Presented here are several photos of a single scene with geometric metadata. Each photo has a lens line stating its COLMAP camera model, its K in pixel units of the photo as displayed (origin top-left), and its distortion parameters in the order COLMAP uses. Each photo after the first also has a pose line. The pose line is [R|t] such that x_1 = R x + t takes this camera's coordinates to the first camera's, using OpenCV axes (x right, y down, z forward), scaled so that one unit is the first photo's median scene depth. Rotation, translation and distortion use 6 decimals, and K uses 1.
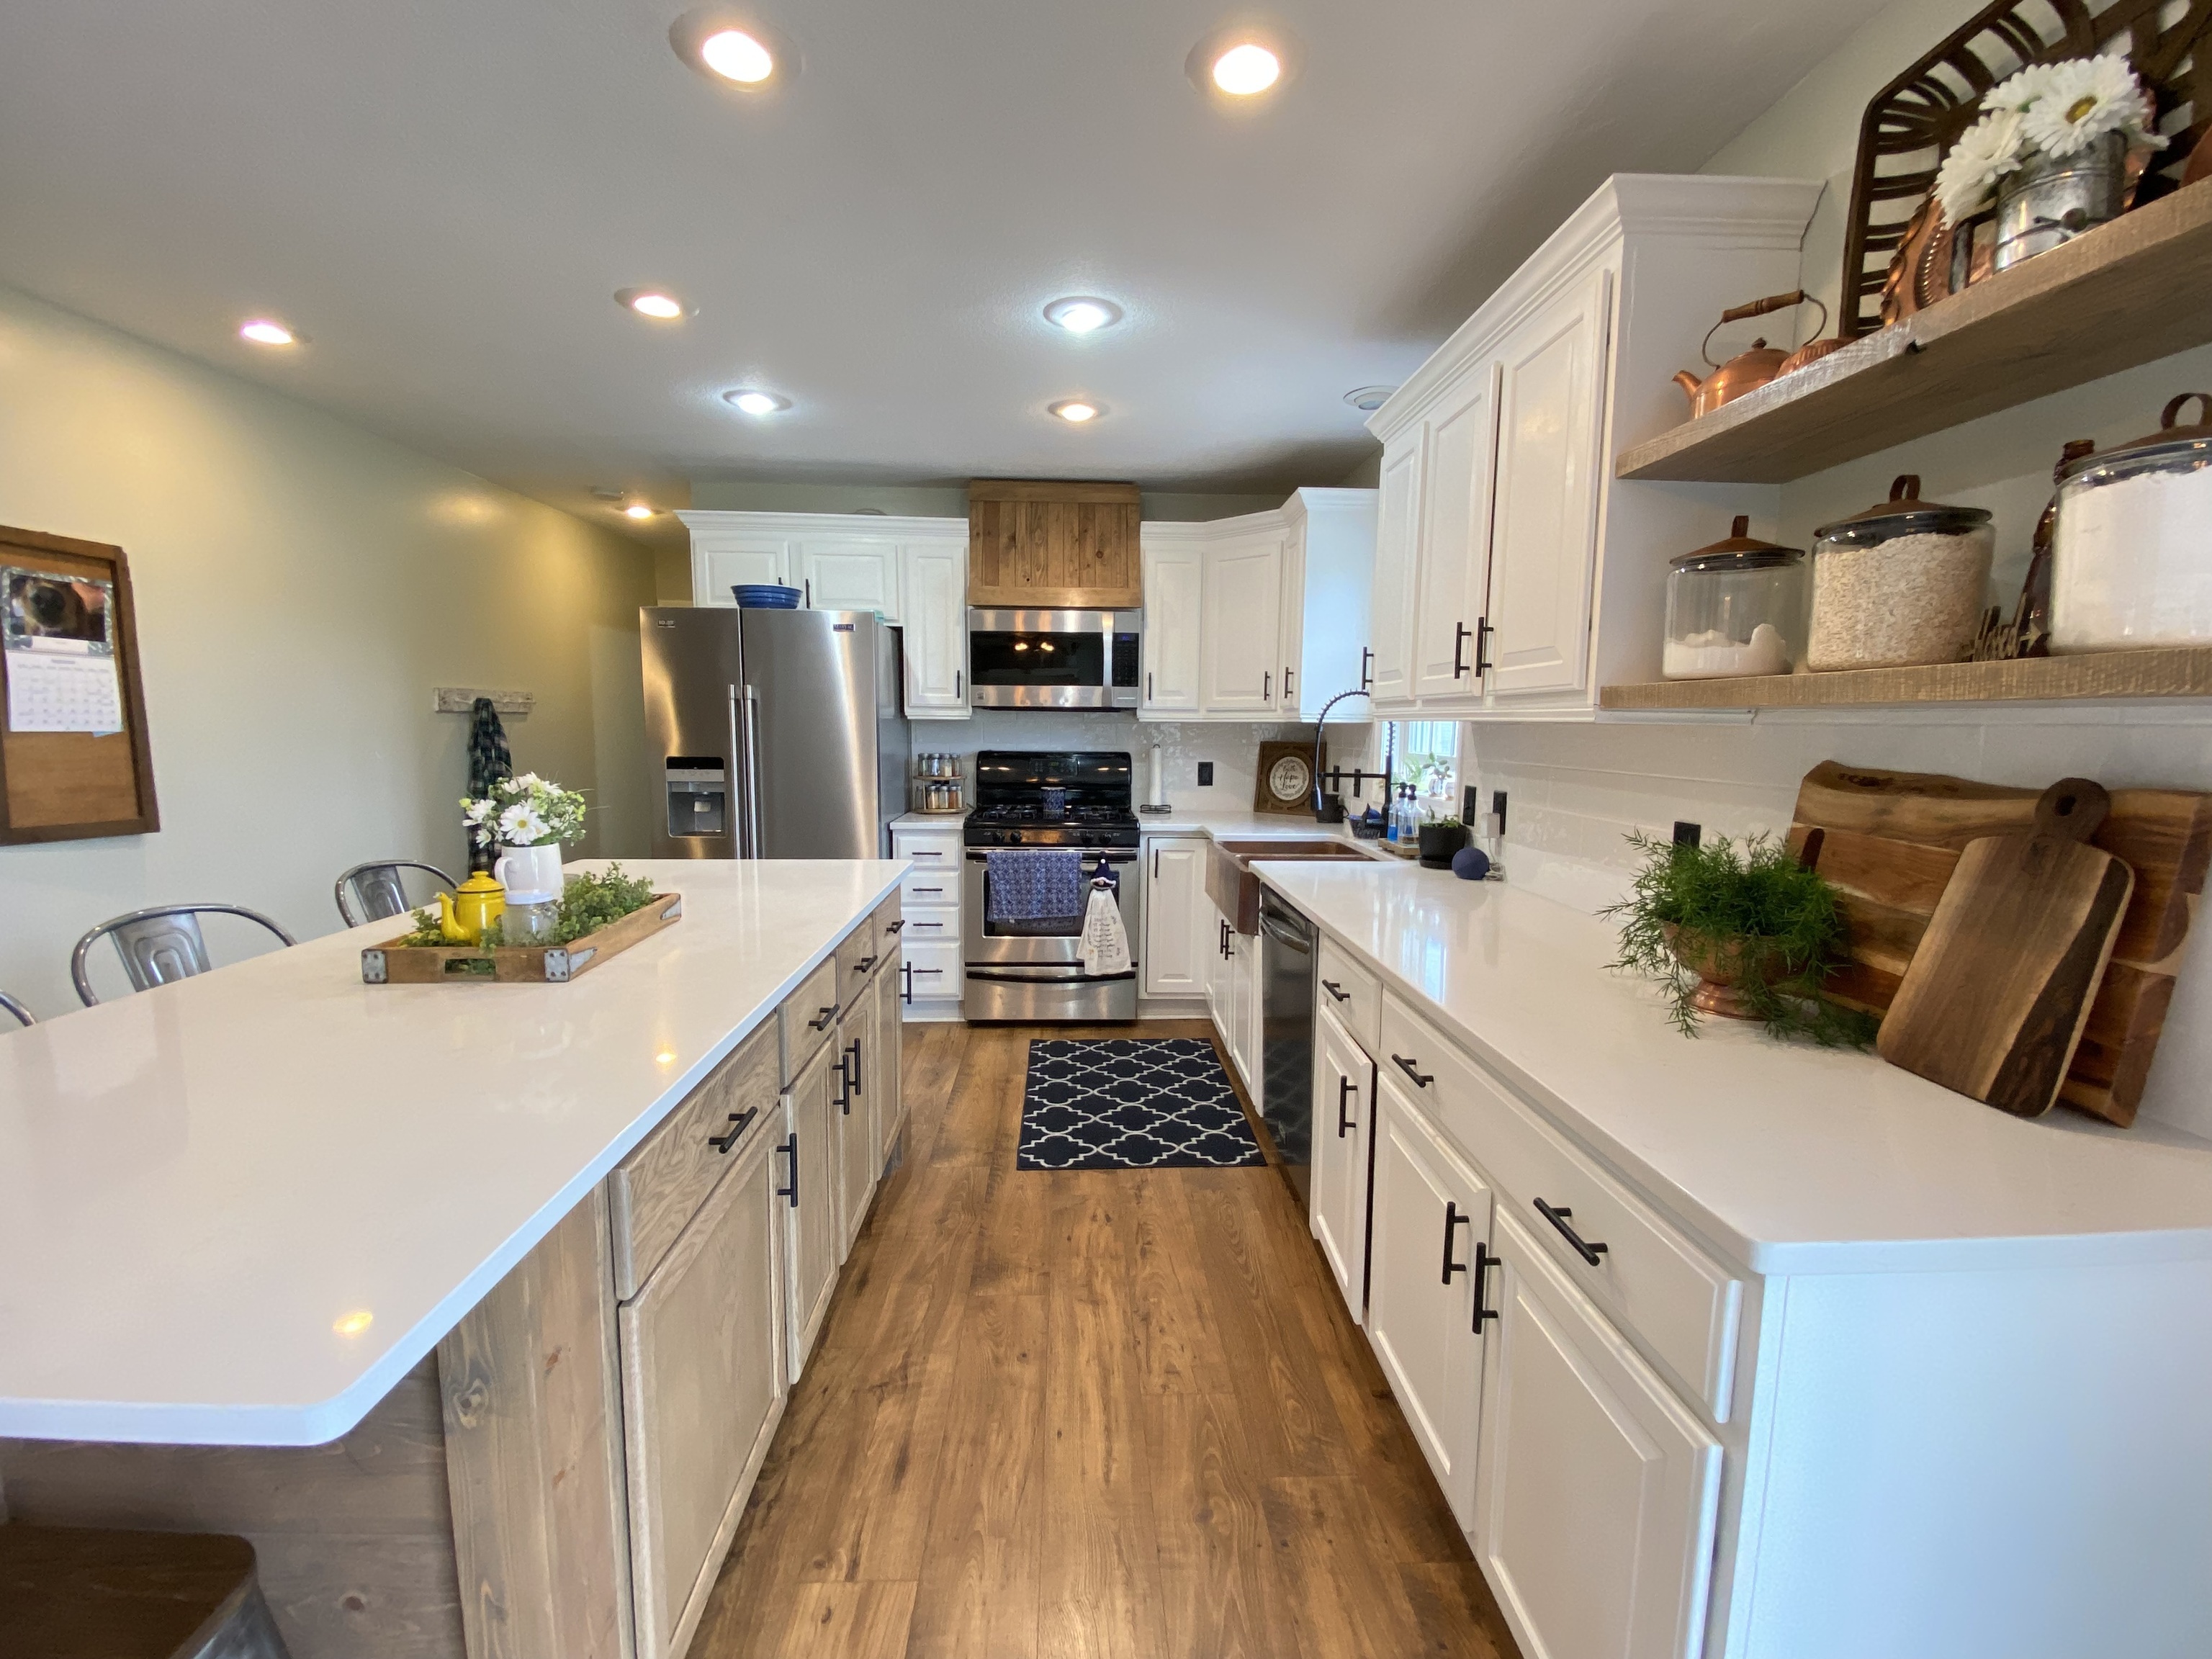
lens RADIAL K [[905.9, 0, 1114.7], [0, 905.9, 824.0], [0, 0, 1]] dist [0.023601, -0.018010]
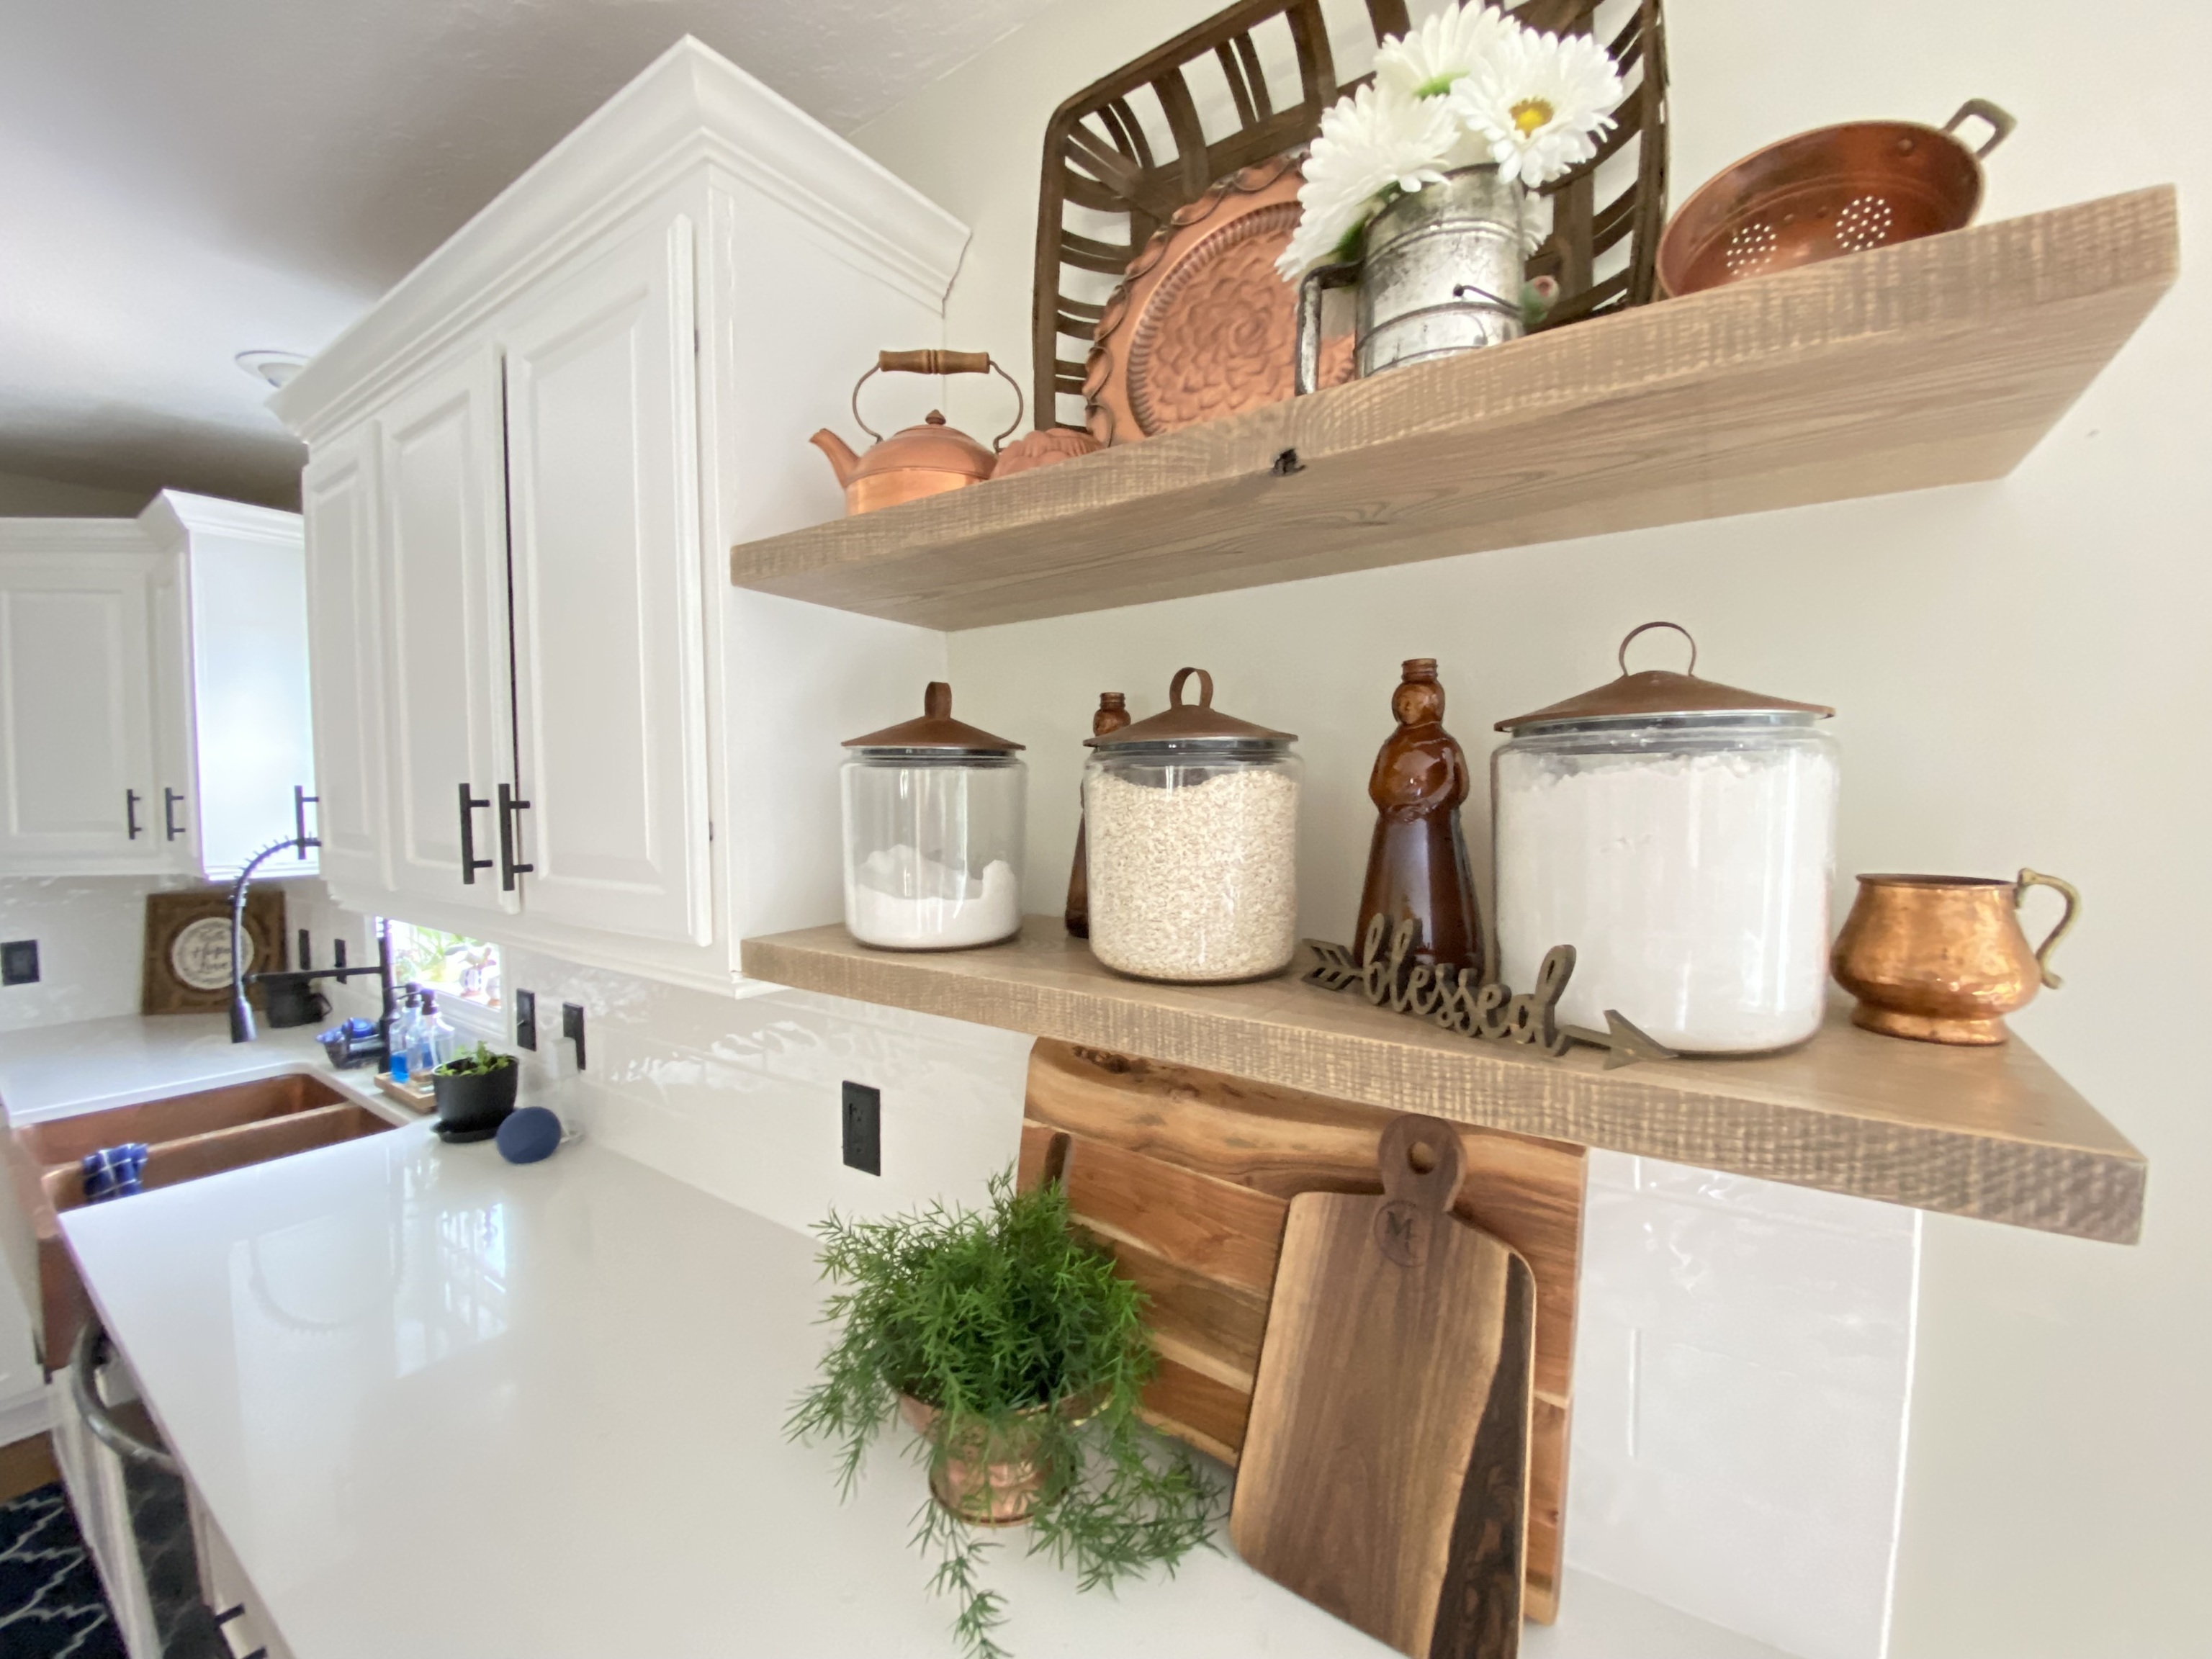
lens RADIAL K [[905.9, 0, 1114.7], [0, 905.9, 824.0], [0, 0, 1]] dist [0.023601, -0.018010]
pose [[0.591206, -0.042402, 0.805405, 0.271095], [0.110577, 0.993448, -0.028867, -0.226094], [-0.798905, 0.106125, 0.592021, 0.587101]]
